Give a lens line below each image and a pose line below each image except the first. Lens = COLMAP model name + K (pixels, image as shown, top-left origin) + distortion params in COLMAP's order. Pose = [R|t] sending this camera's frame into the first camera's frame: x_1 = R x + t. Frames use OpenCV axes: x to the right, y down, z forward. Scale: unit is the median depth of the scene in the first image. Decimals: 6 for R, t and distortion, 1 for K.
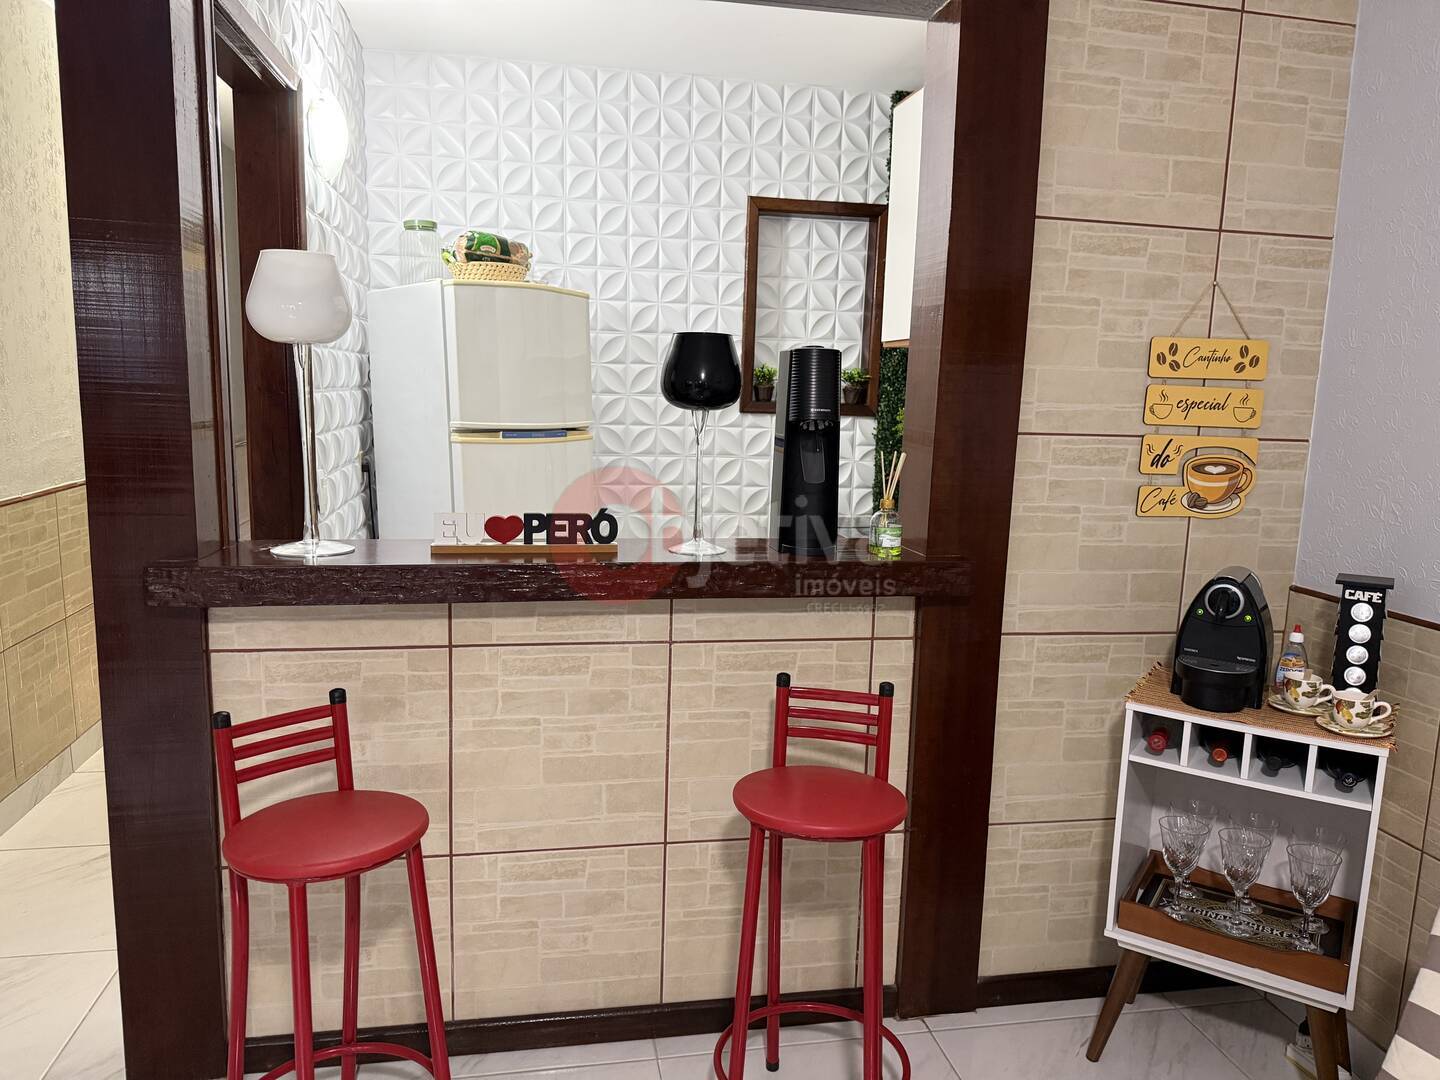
lens RADIAL K [[1027.1, 0, 722.1], [0, 1027.1, 545.5], [0, 0, 1]] dist [0.007590, -0.009909]
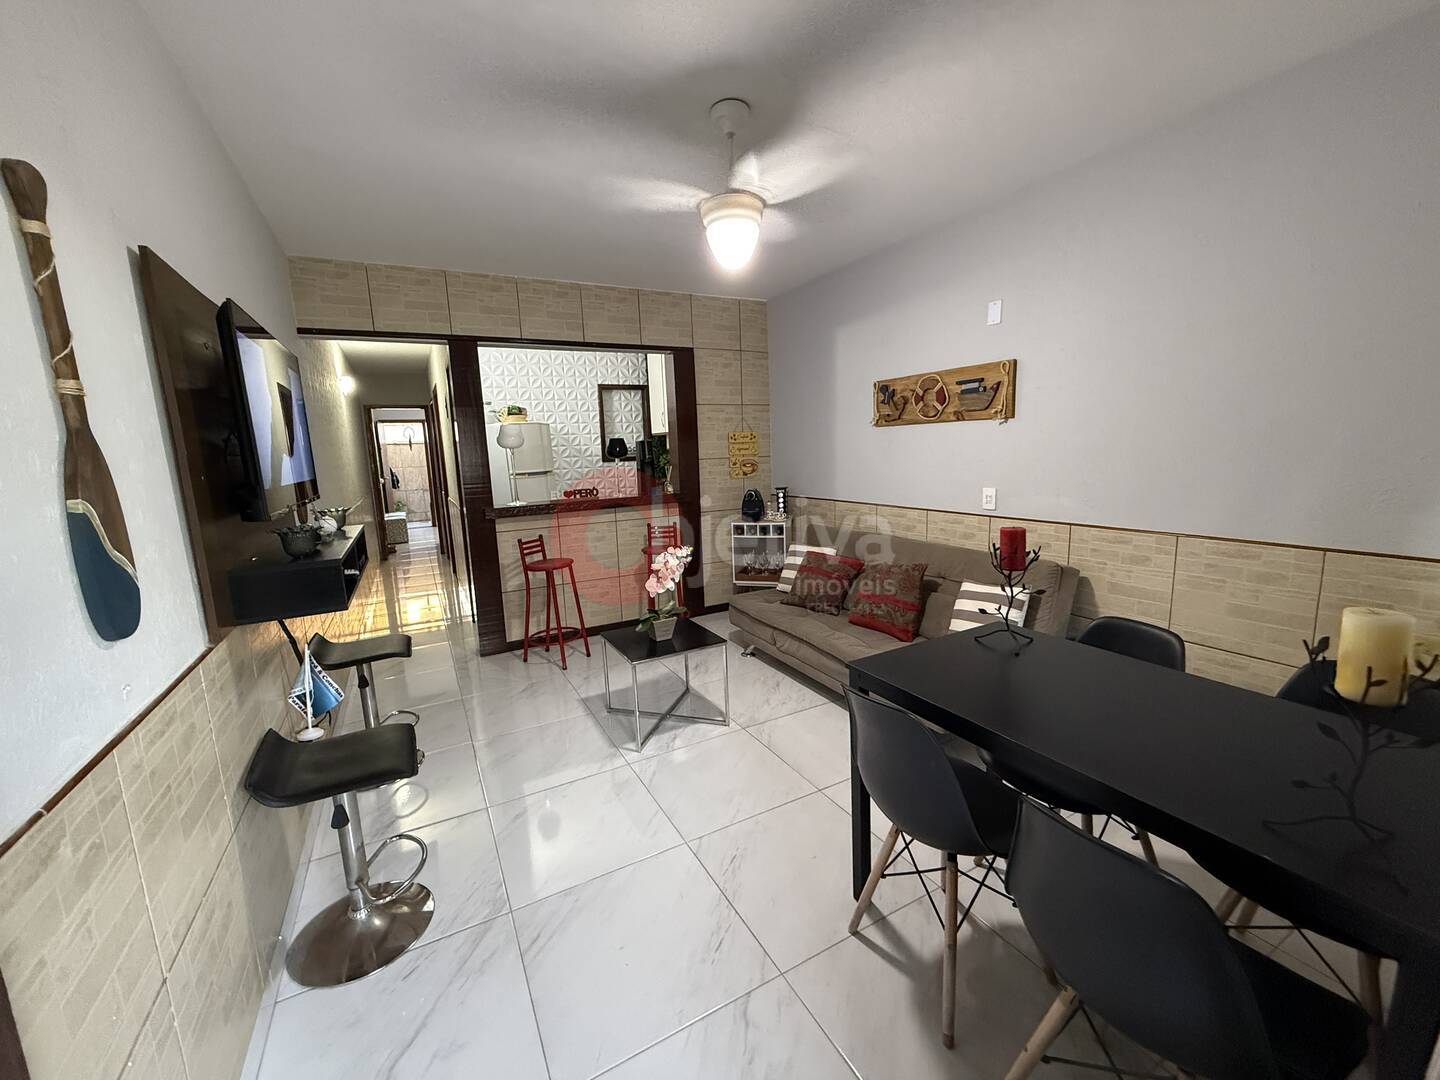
lens RADIAL K [[573.2, 0, 720.4], [0, 573.2, 534.2], [0, 0, 1]] dist [-0.003588, -0.000182]
pose [[0.951419, -0.108773, 0.288046, -0.280834], [0.110116, 0.993851, 0.011588, 0.151726], [-0.287535, 0.020694, 0.957546, -1.063448]]
